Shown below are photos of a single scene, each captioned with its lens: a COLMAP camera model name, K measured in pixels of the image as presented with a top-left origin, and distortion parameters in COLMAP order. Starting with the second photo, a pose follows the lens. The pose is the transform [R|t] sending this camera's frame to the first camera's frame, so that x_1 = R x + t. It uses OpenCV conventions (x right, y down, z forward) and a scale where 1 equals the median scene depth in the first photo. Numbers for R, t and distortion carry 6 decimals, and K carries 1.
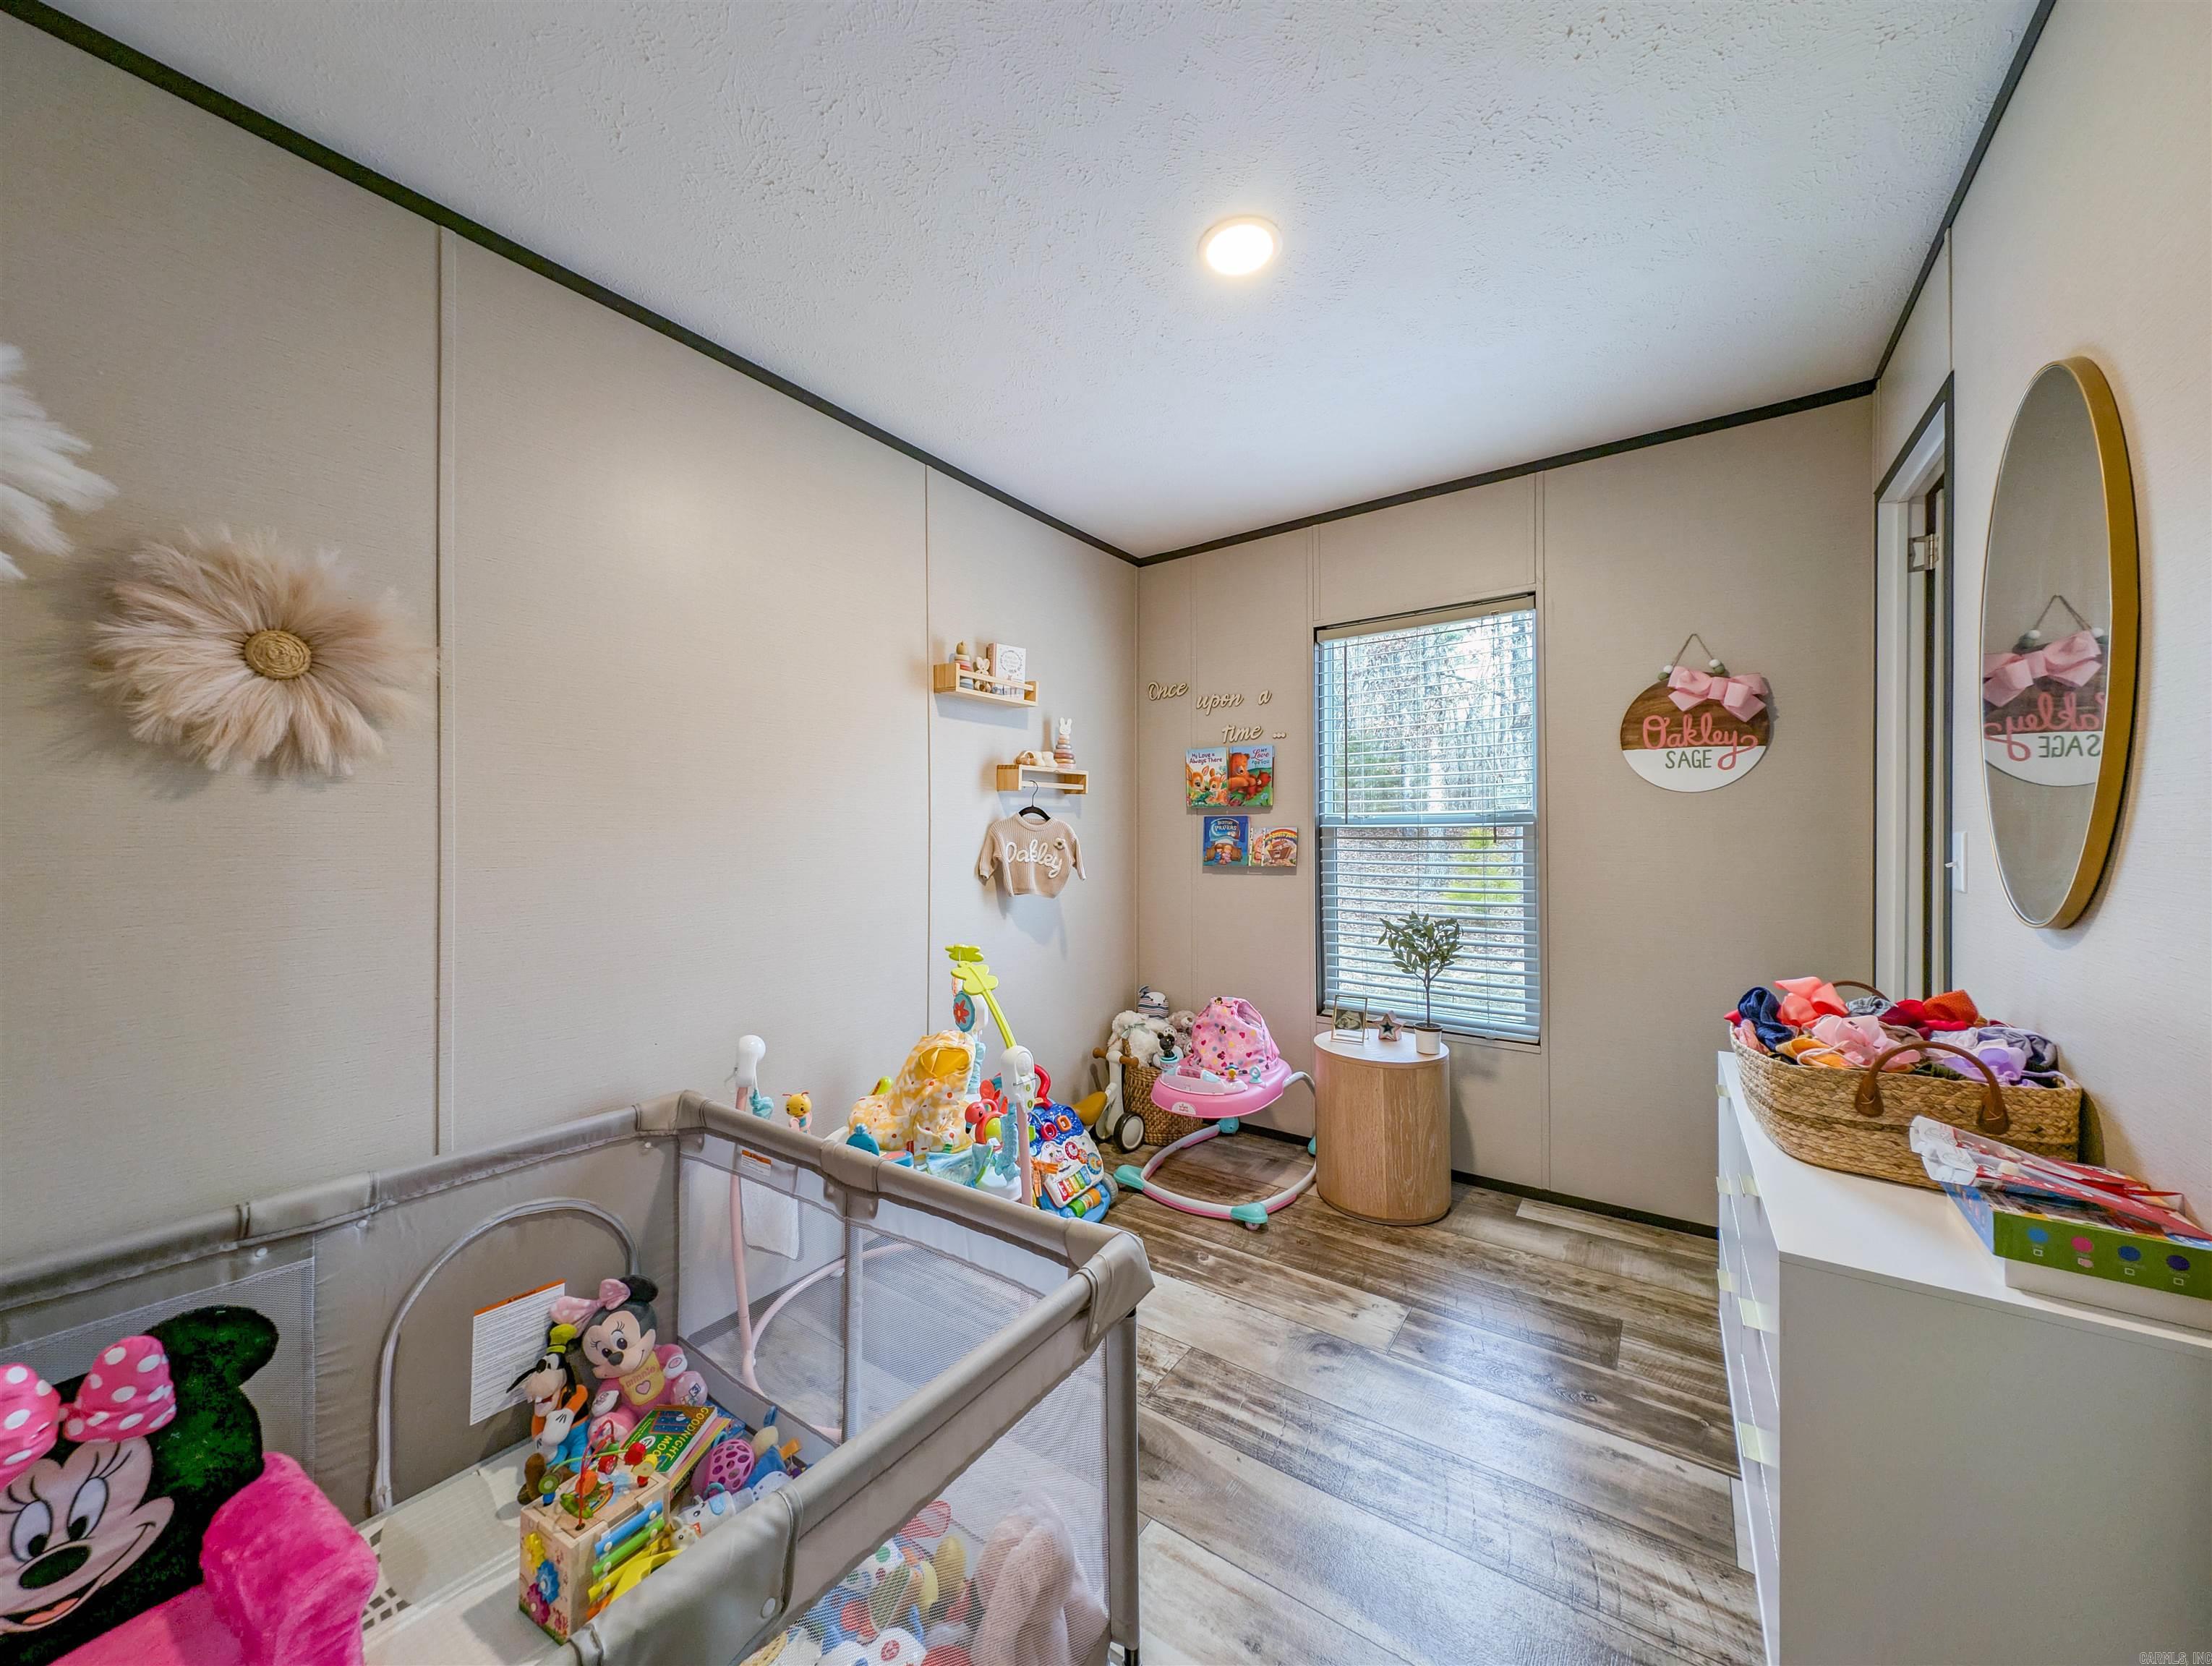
lens RADIAL K [[781.0, 0, 1106.0], [0, 781.0, 833.0], [0, 0, 1]] dist [0.024841, -0.012112]
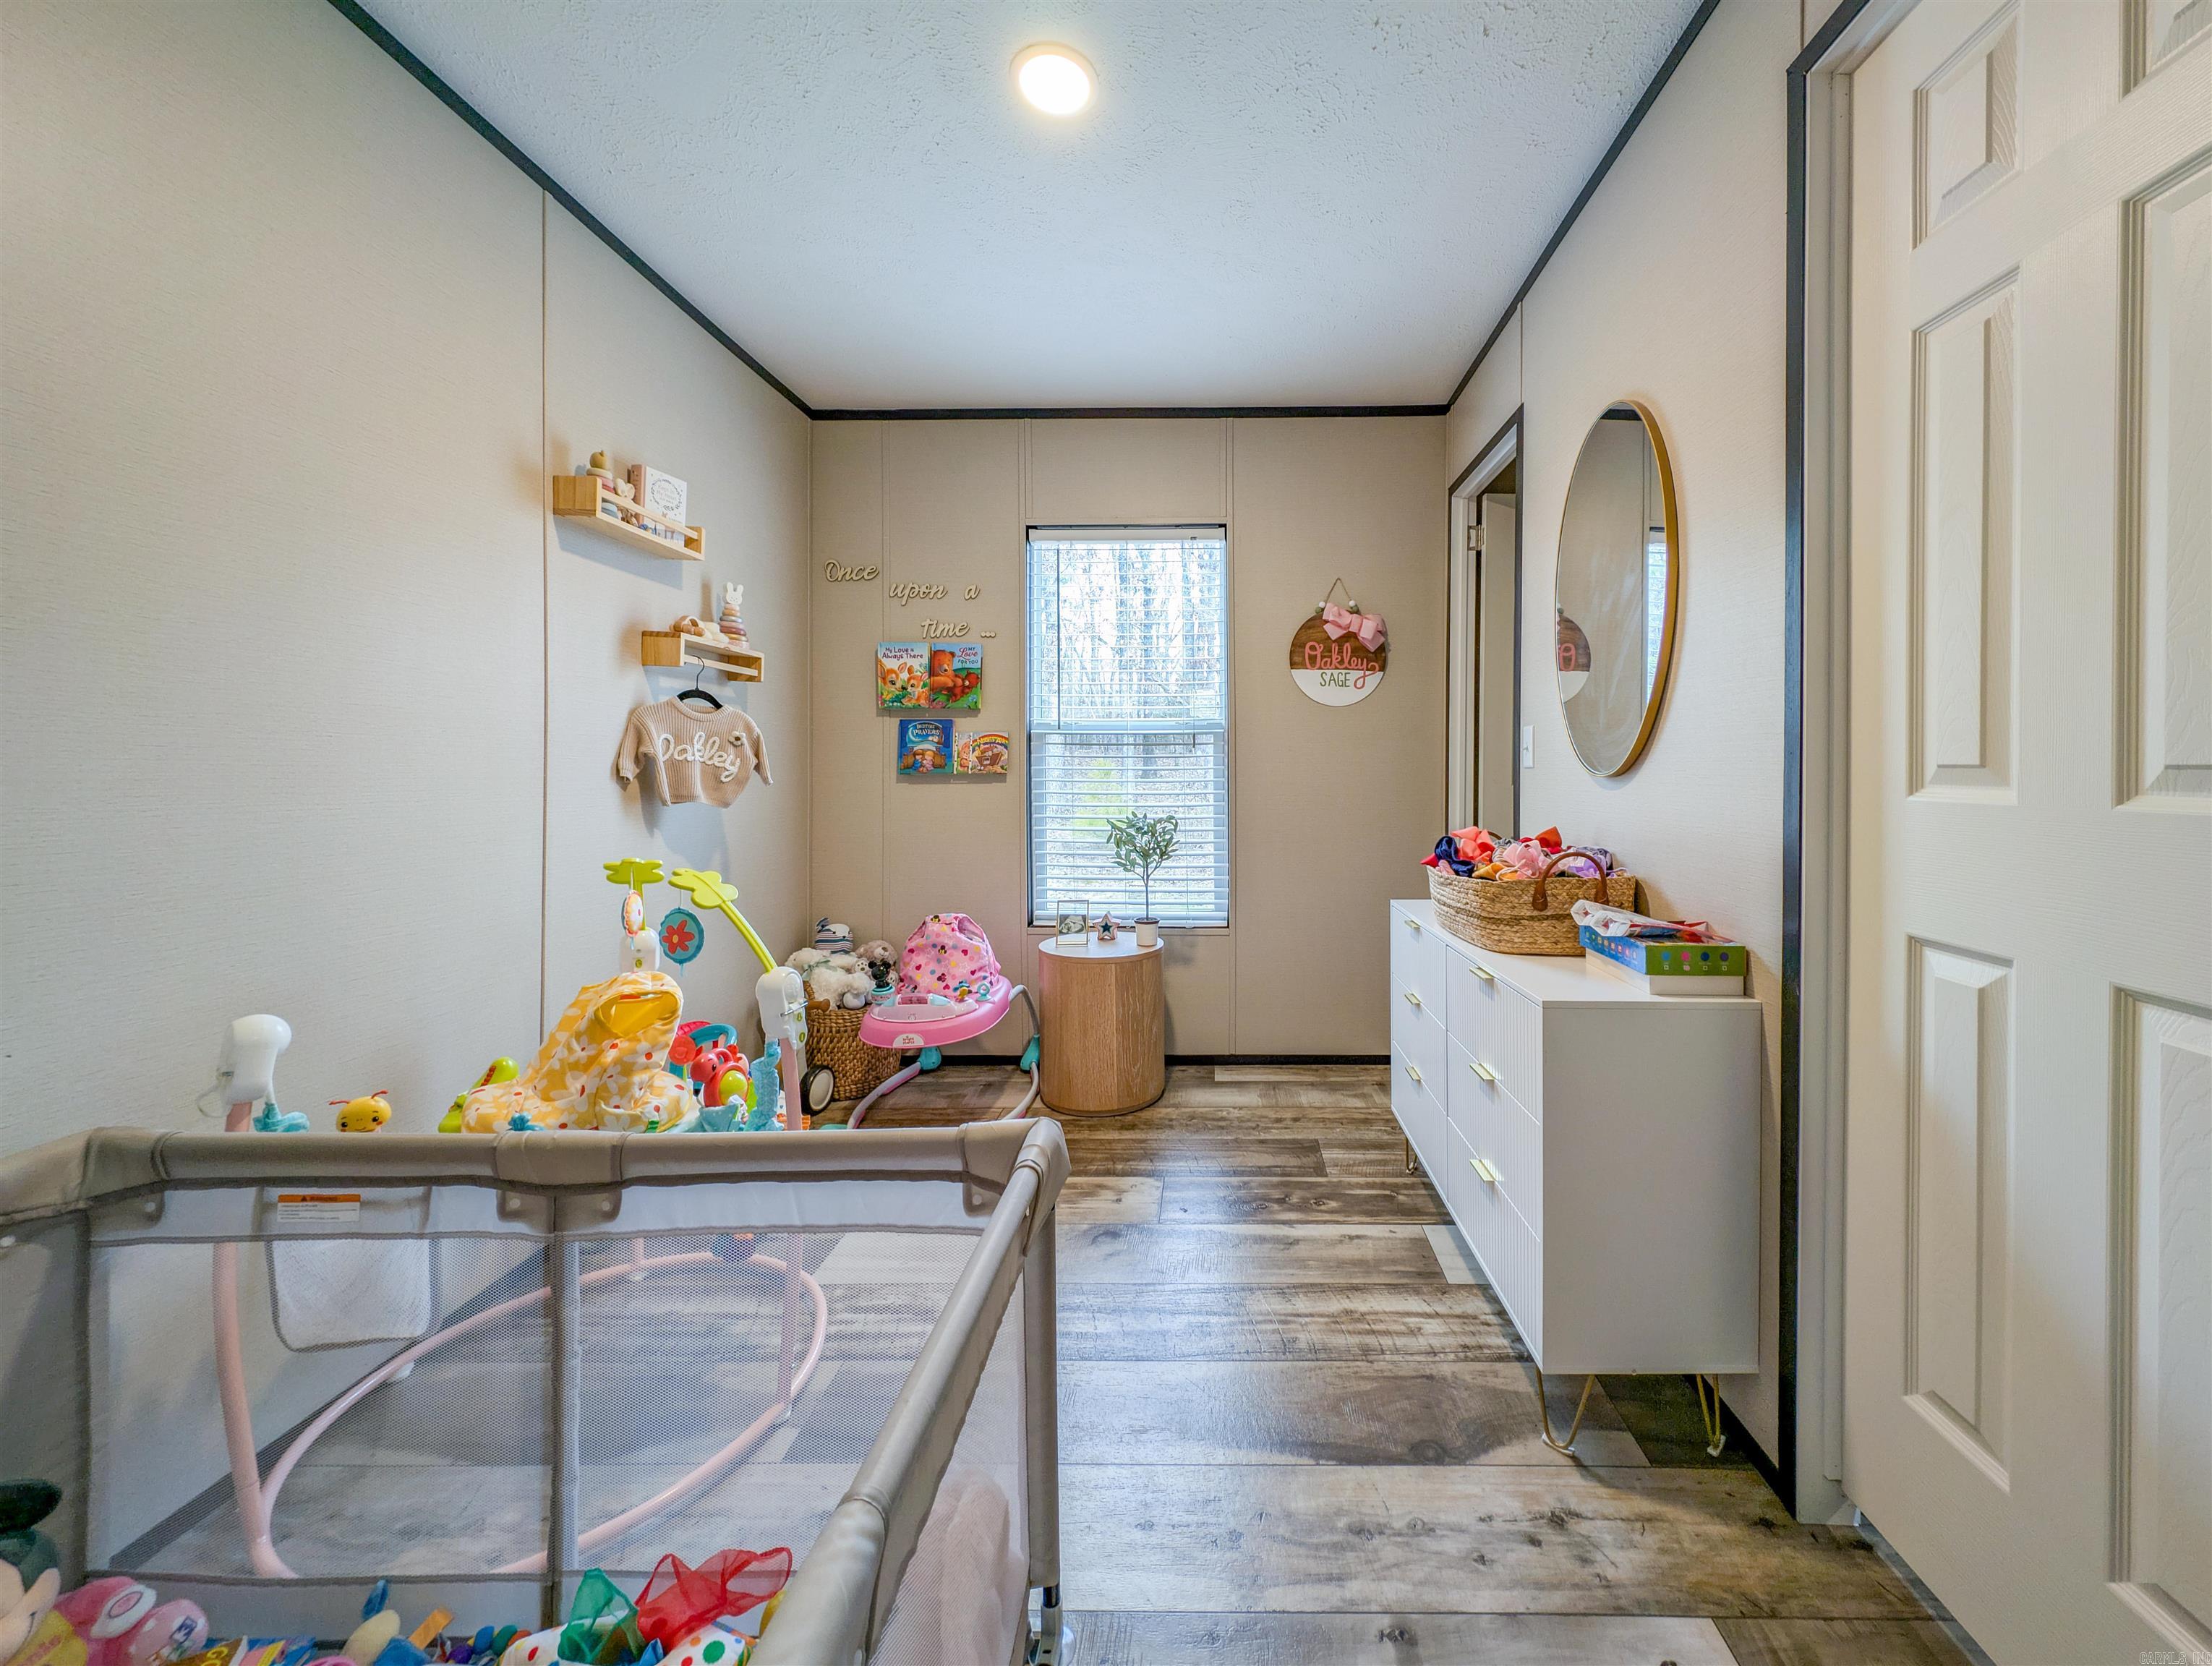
lens RADIAL K [[815.5, 0, 1192.4], [0, 815.5, 773.7], [0, 0, 1]] dist [0.018178, -0.003847]
pose [[0.833368, 0.001651, 0.552716, -0.144310], [-0.003416, 0.999992, 0.002164, 0.049210], [-0.552708, -0.003691, 0.833367, 0.059087]]
